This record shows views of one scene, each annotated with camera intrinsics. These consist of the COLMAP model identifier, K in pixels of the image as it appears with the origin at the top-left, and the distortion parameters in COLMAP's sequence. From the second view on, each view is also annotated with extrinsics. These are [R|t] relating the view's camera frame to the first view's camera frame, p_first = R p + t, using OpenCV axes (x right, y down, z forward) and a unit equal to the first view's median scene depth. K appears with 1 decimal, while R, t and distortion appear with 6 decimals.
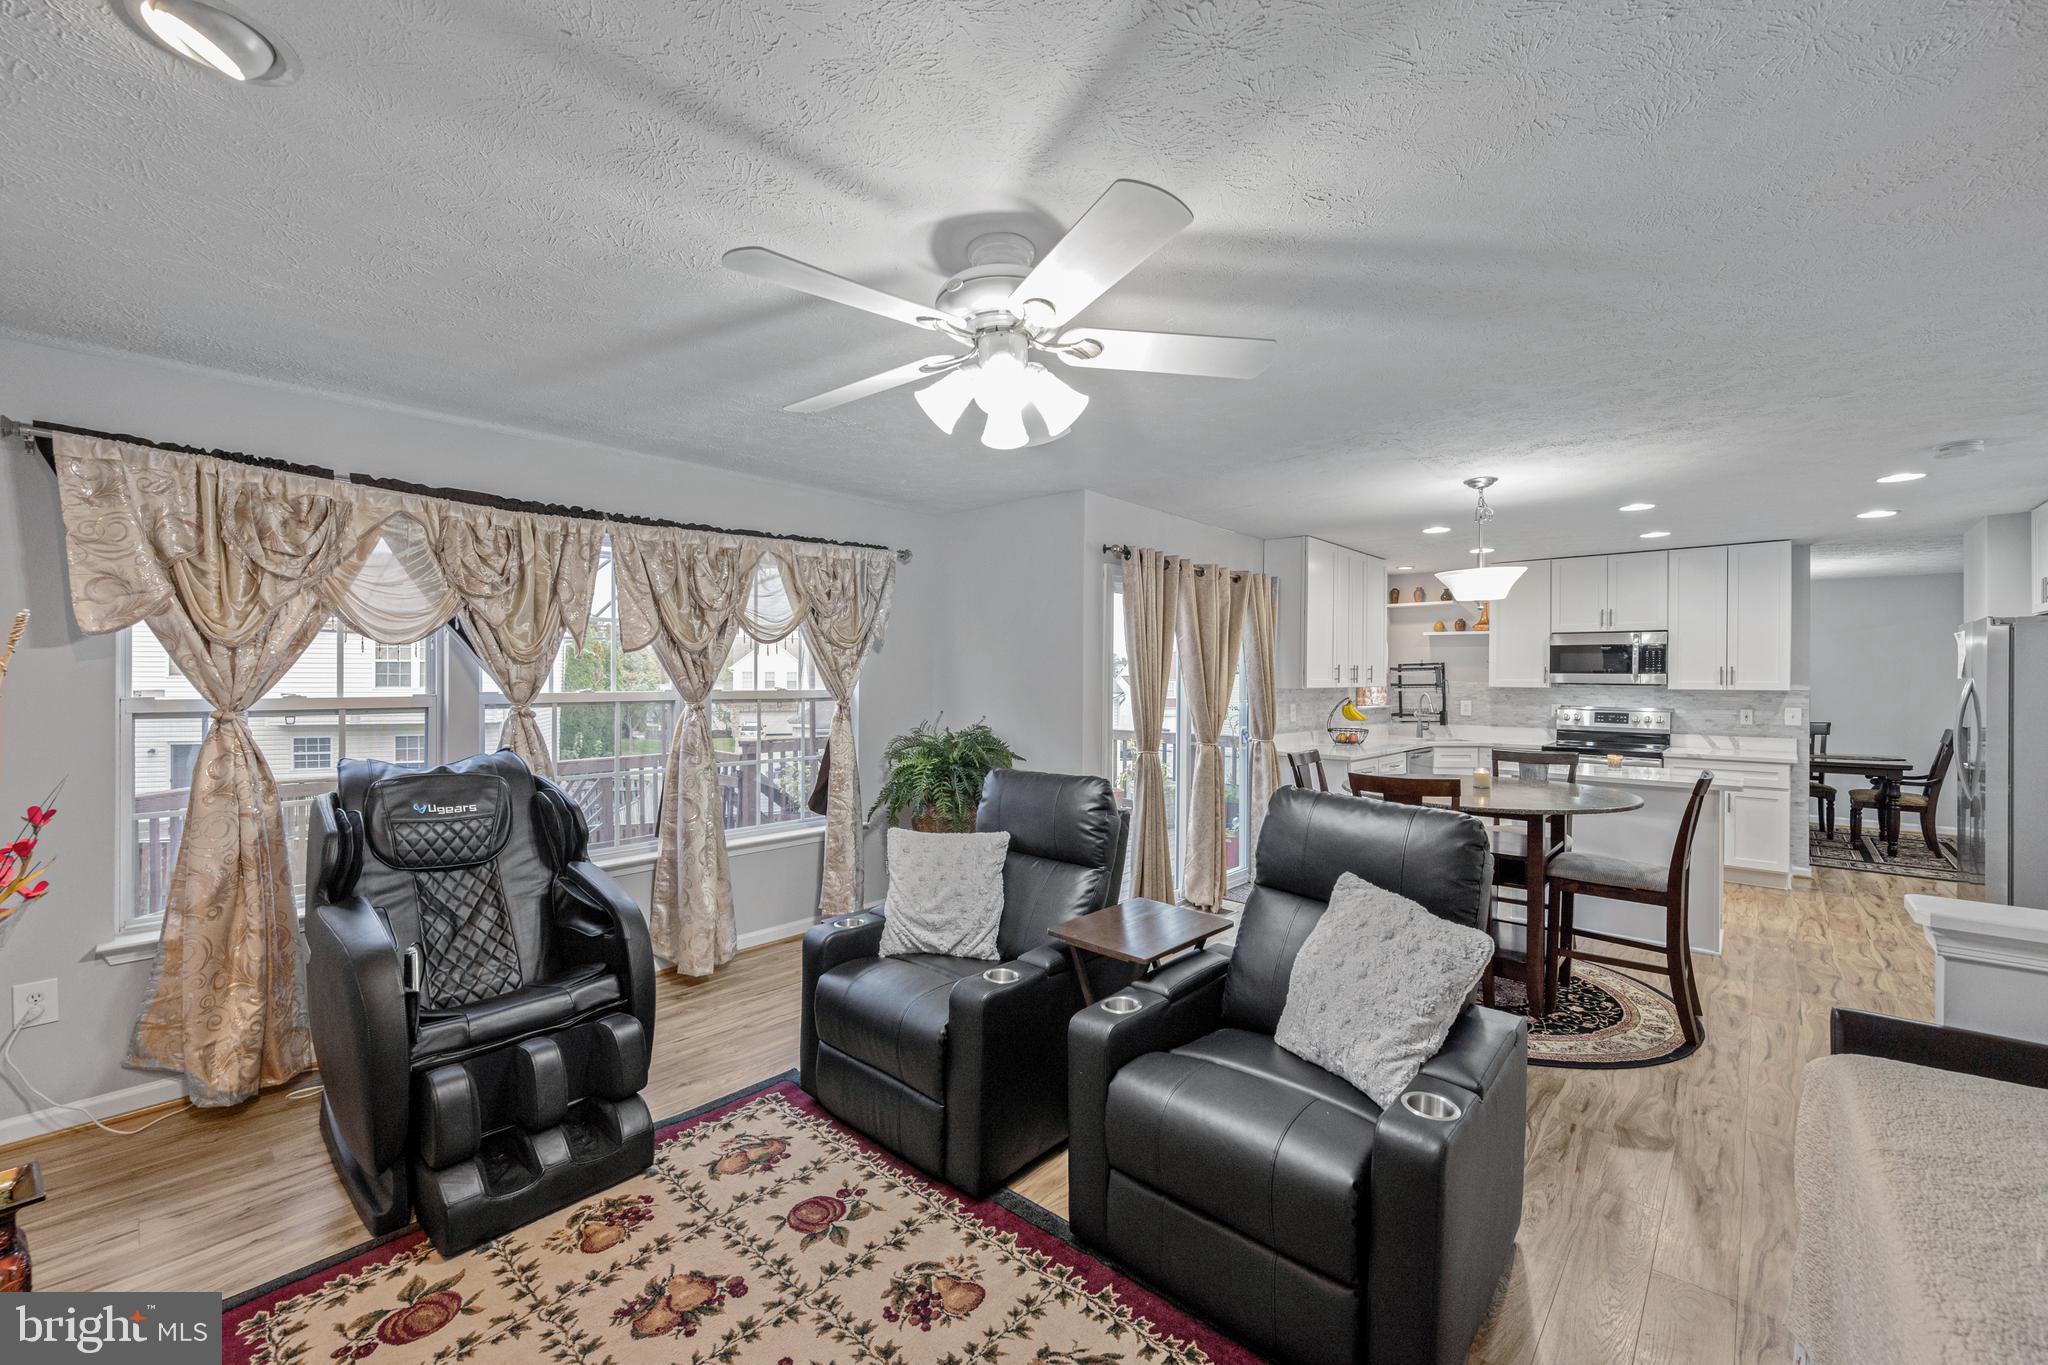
lens RADIAL K [[826.9, 0, 1024.7], [0, 826.9, 676.3], [0, 0, 1]] dist [-0.000243, -0.000059]
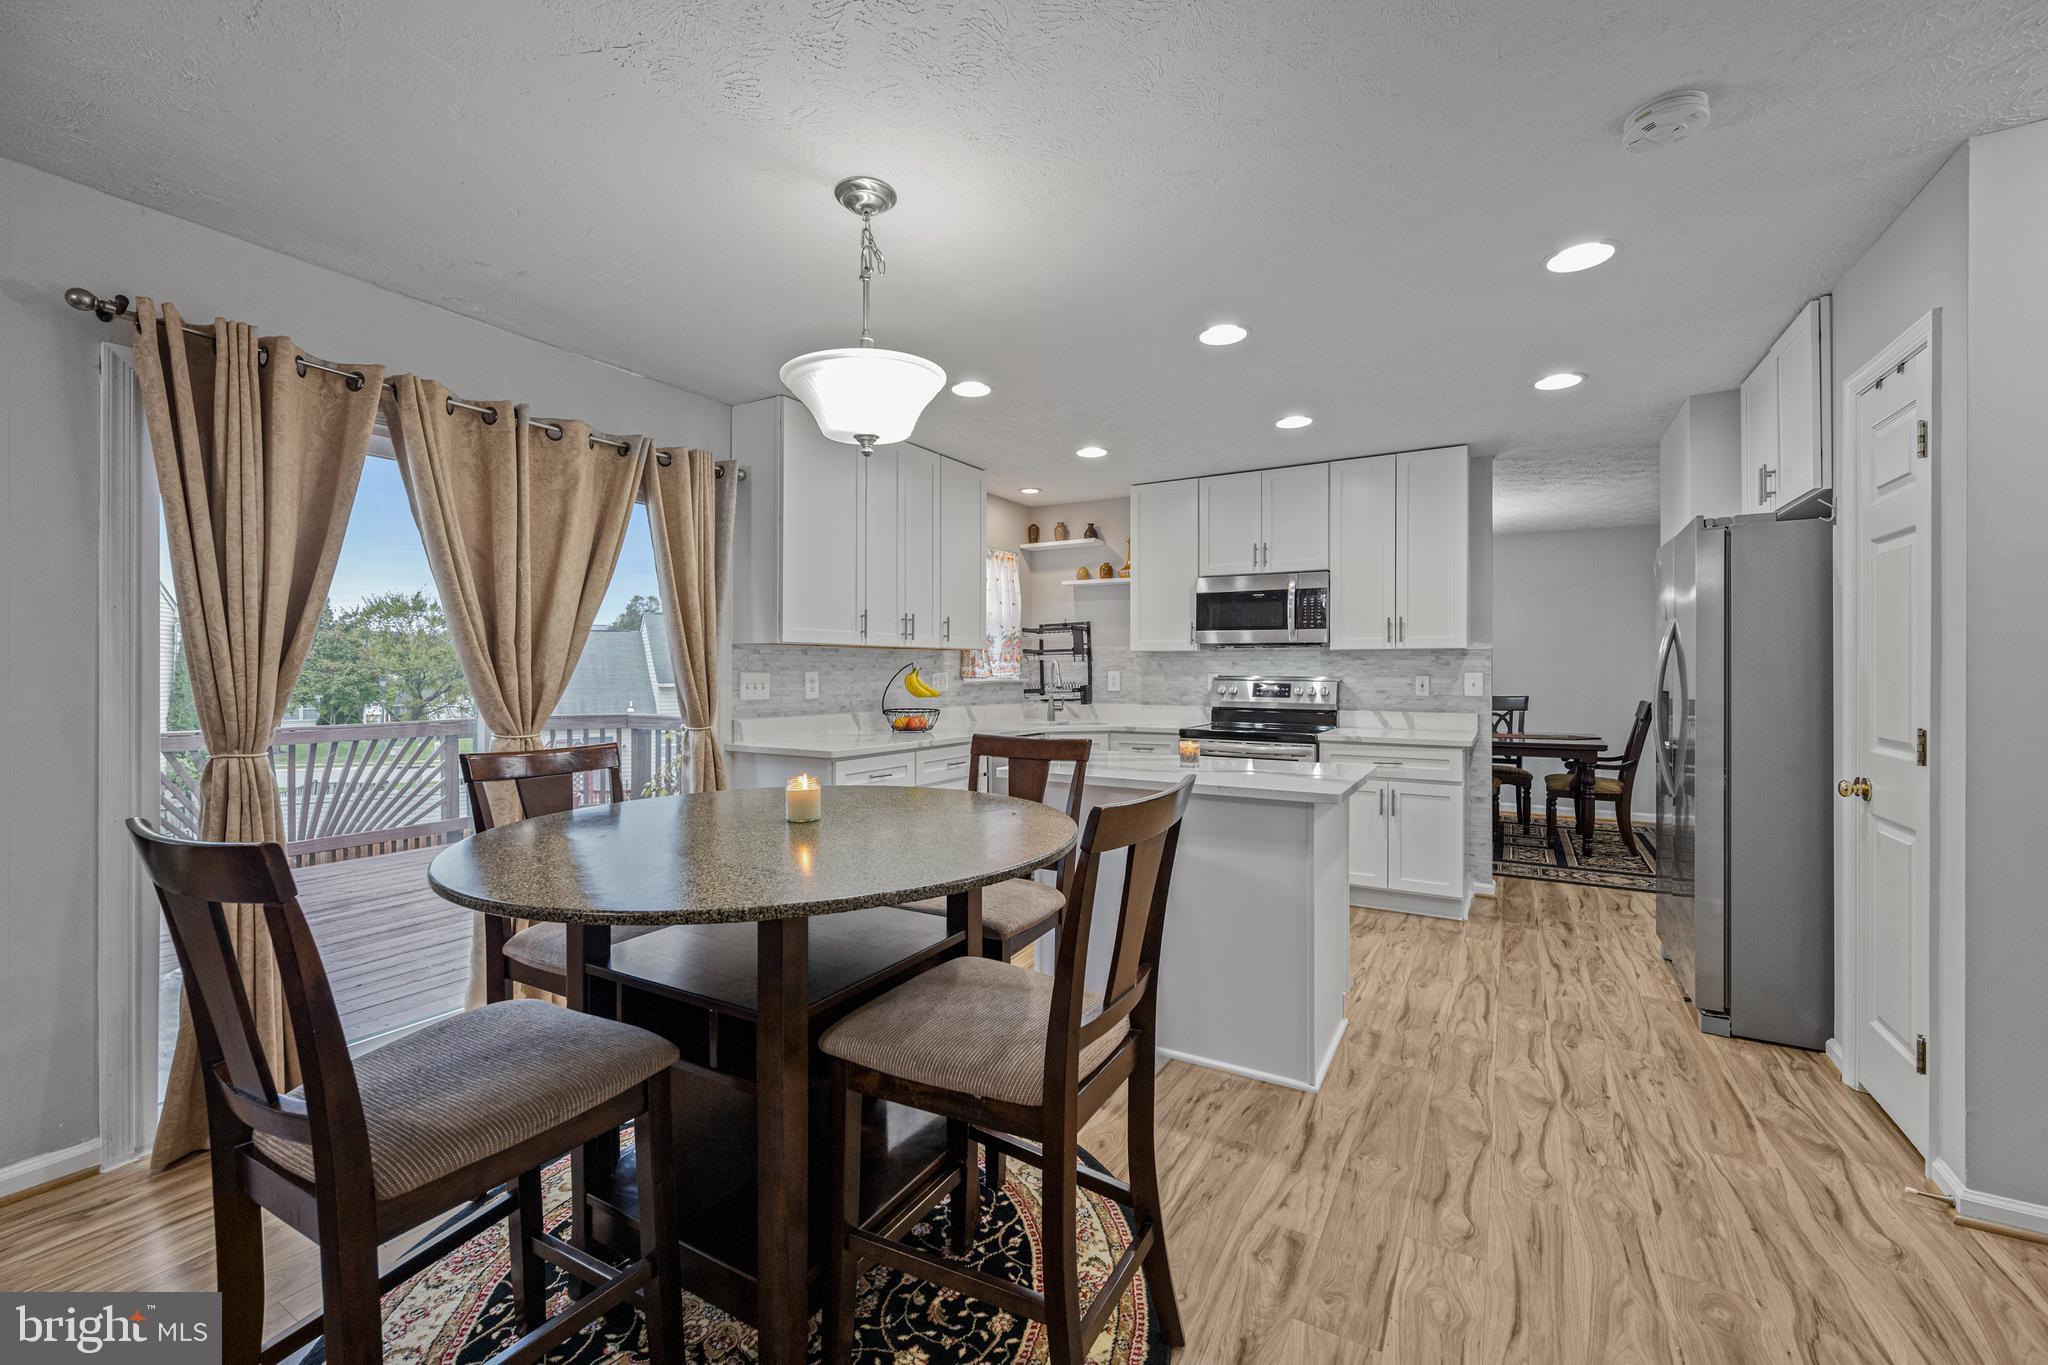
lens RADIAL K [[844.4, 0, 1017.2], [0, 844.4, 666.7], [0, 0, 1]] dist [-0.001537, -0.000113]
pose [[0.978886, -0.002789, 0.204386, 0.339675], [0.003073, 0.999995, -0.001072, 0.030157], [-0.204382, 0.001678, 0.978890, 0.308651]]
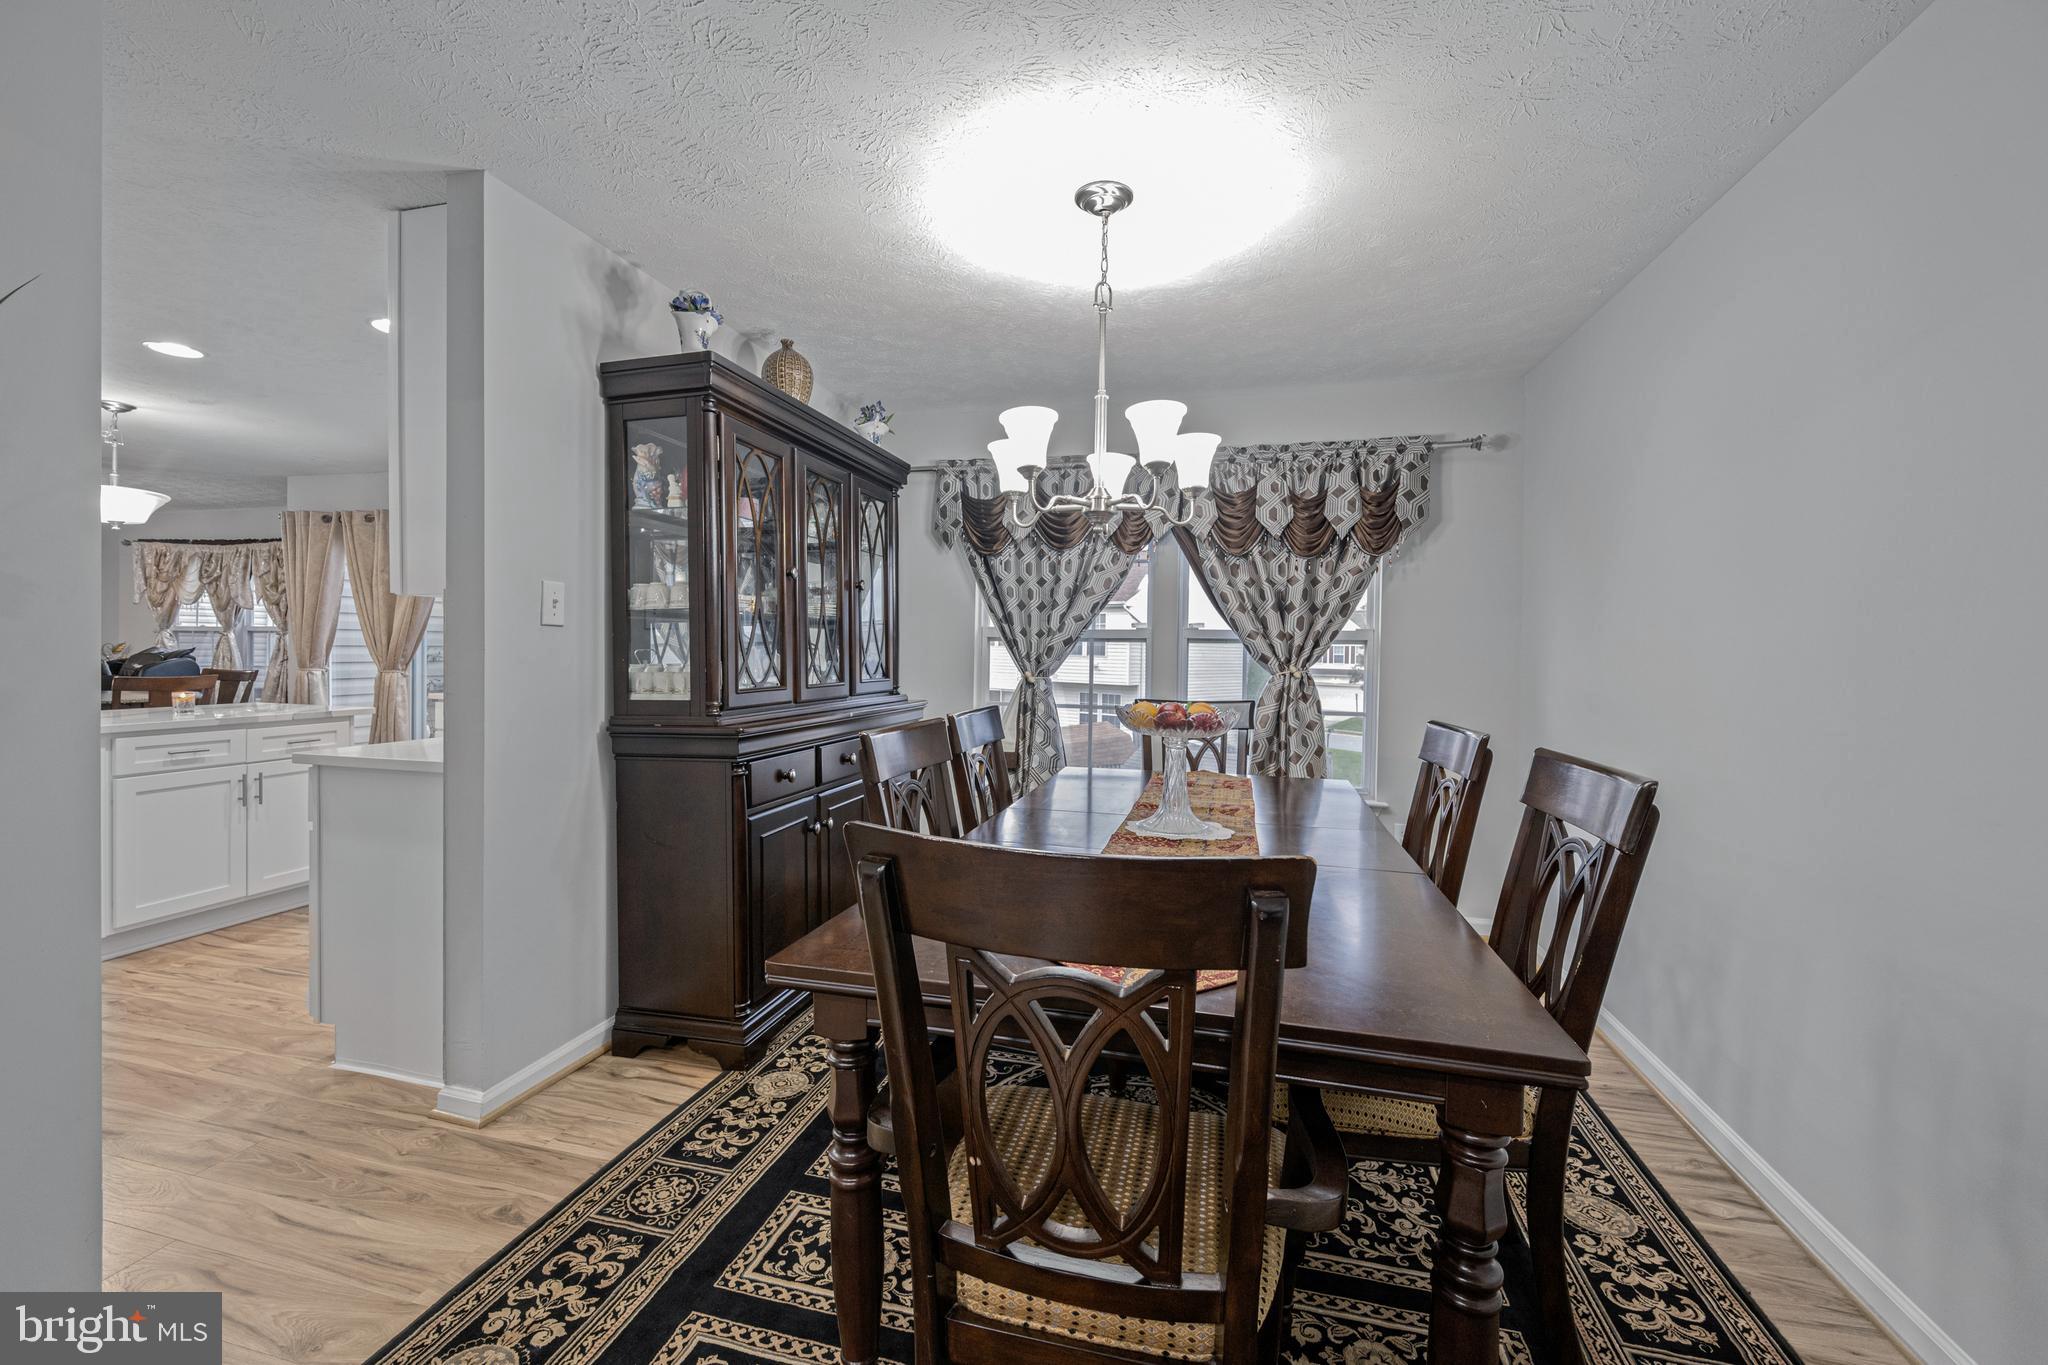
lens RADIAL K [[844.4, 0, 1017.2], [0, 844.4, 666.7], [0, 0, 1]] dist [-0.001537, -0.000113]
pose [[0.454497, 0.019548, -0.890534, 1.261922], [-0.009962, 0.999808, 0.016862, 0.037542], [0.890693, 0.001208, 0.454605, 0.962860]]
